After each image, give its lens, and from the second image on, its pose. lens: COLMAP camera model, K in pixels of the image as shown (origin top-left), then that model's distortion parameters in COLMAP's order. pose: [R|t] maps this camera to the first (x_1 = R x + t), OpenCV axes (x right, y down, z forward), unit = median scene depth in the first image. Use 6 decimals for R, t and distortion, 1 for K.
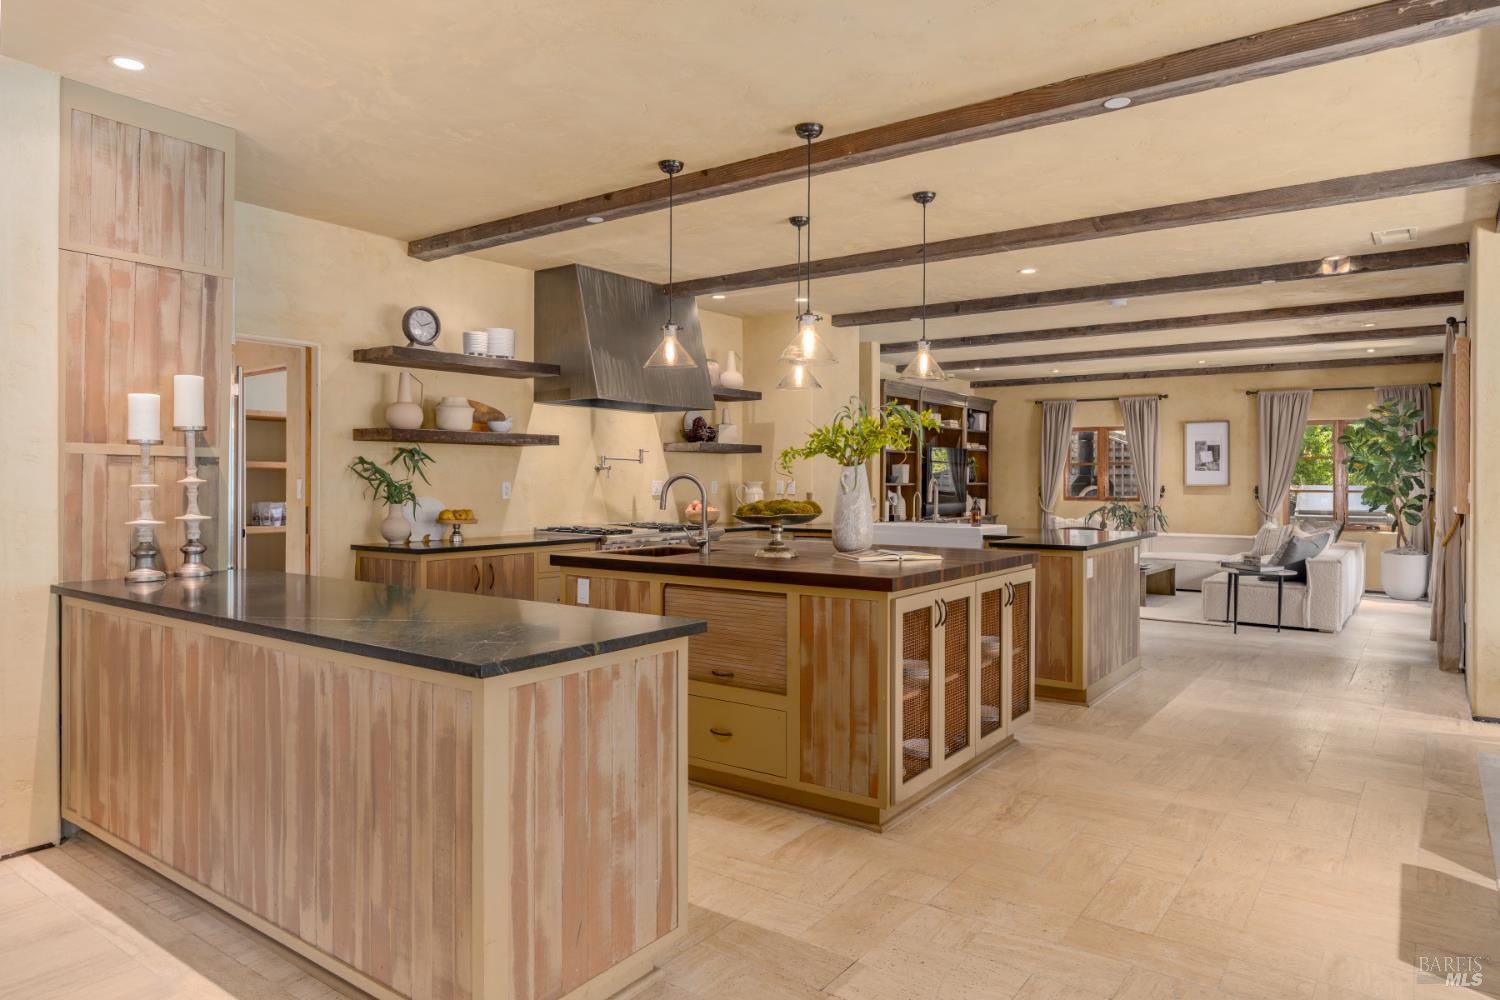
lens RADIAL K [[922.0, 0, 750.5], [0, 922.0, 480.3], [0, 0, 1]] dist [0.001822, 0.000759]
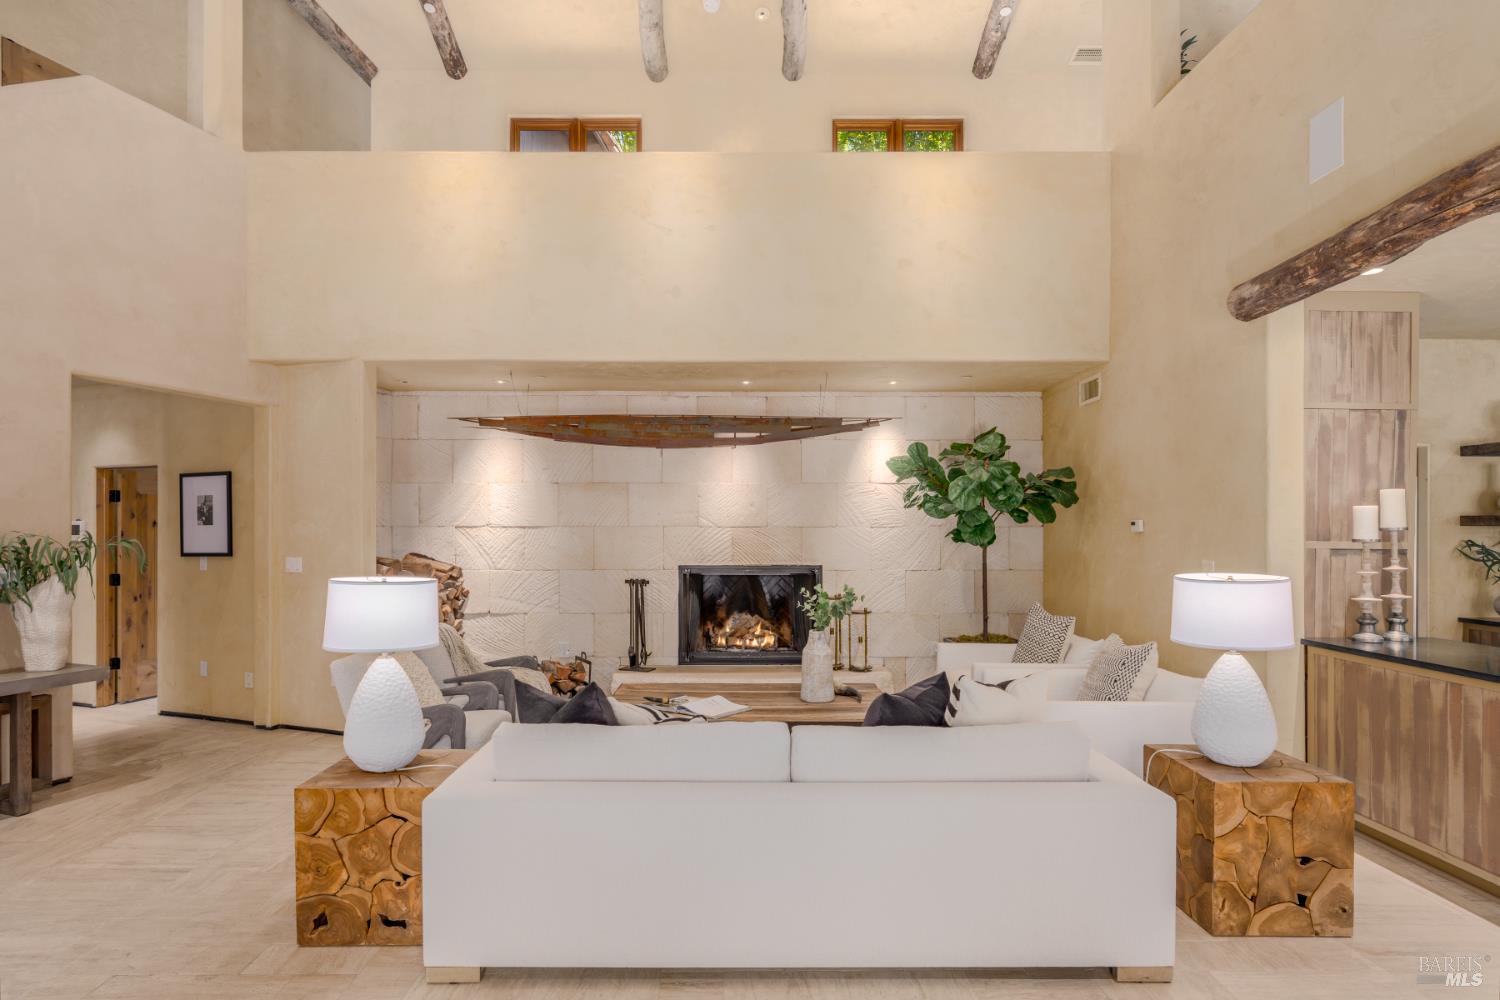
lens RADIAL K [[800.4, 0, 747.9], [0, 800.4, 533.5], [0, 0, 1]] dist [-0.001154, 0.000076]
pose [[0.595128, 0.002086, -0.803628, -0.243940], [-0.000714, 0.999998, 0.002067, -0.053137], [0.803631, -0.000657, 0.595128, -0.443176]]
